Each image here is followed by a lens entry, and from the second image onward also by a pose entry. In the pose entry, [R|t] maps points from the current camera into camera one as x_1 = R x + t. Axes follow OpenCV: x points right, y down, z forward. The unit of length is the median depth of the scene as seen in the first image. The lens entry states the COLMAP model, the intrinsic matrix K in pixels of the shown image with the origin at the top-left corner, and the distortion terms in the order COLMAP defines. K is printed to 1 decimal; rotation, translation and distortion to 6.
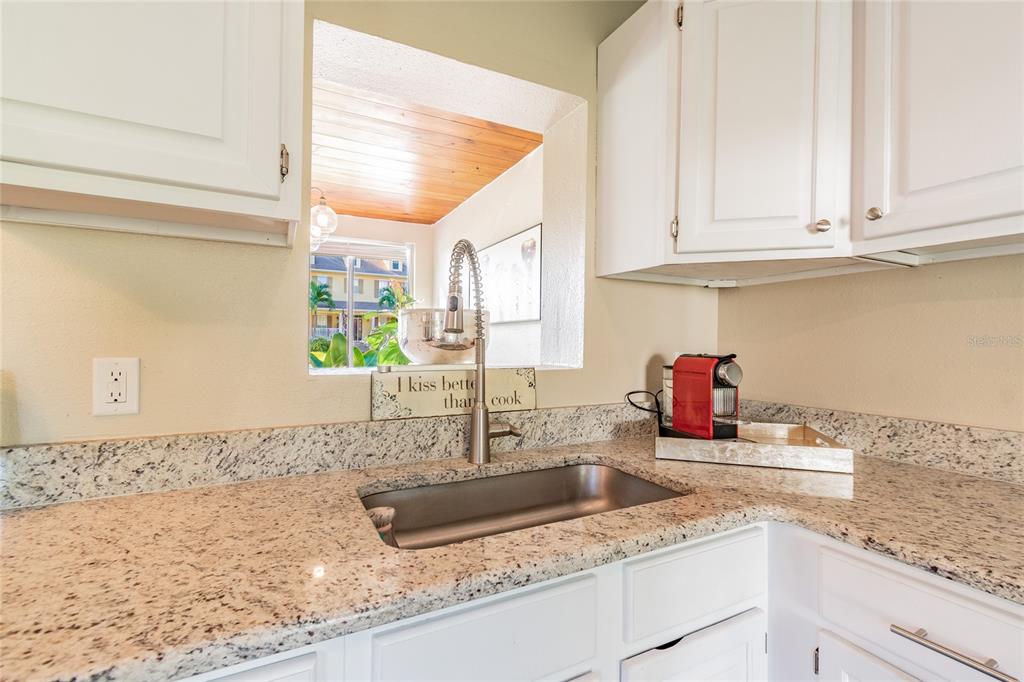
lens RADIAL K [[448.2, 0, 510.9], [0, 448.2, 340.3], [0, 0, 1]] dist [0.000893, -0.000206]
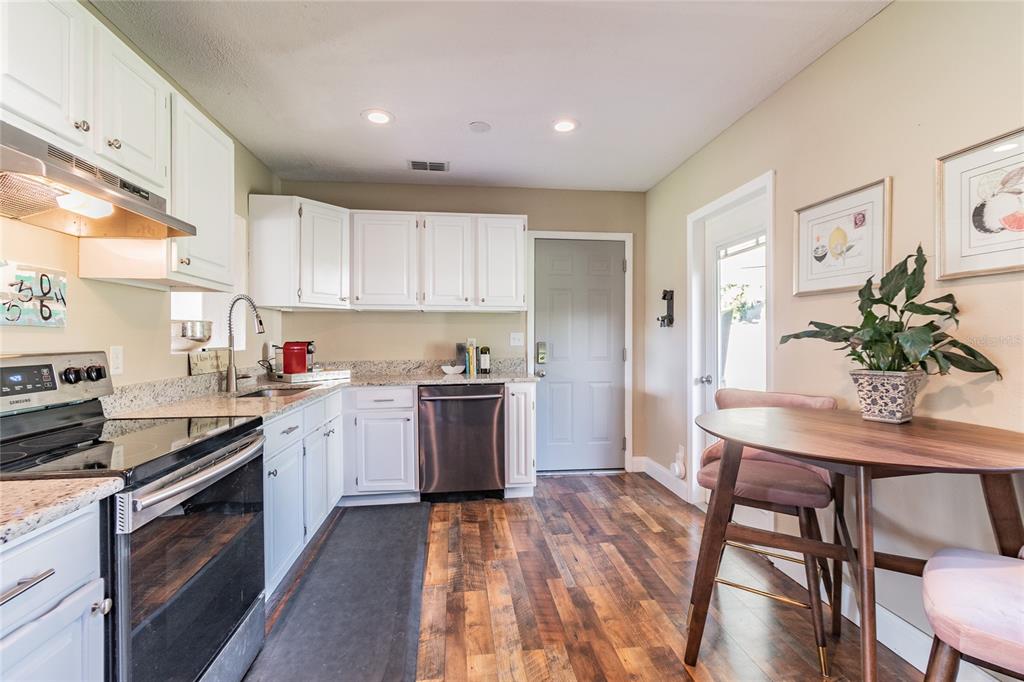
lens RADIAL K [[459.4, 0, 511.1], [0, 459.4, 340.3], [0, 0, 1]] dist [0.000351, 0.000474]
pose [[0.339247, -0.015656, 0.940567, -1.688831], [0.006646, 0.999876, 0.014246, -0.003903], [-0.940674, 0.001418, 0.339309, -1.038221]]
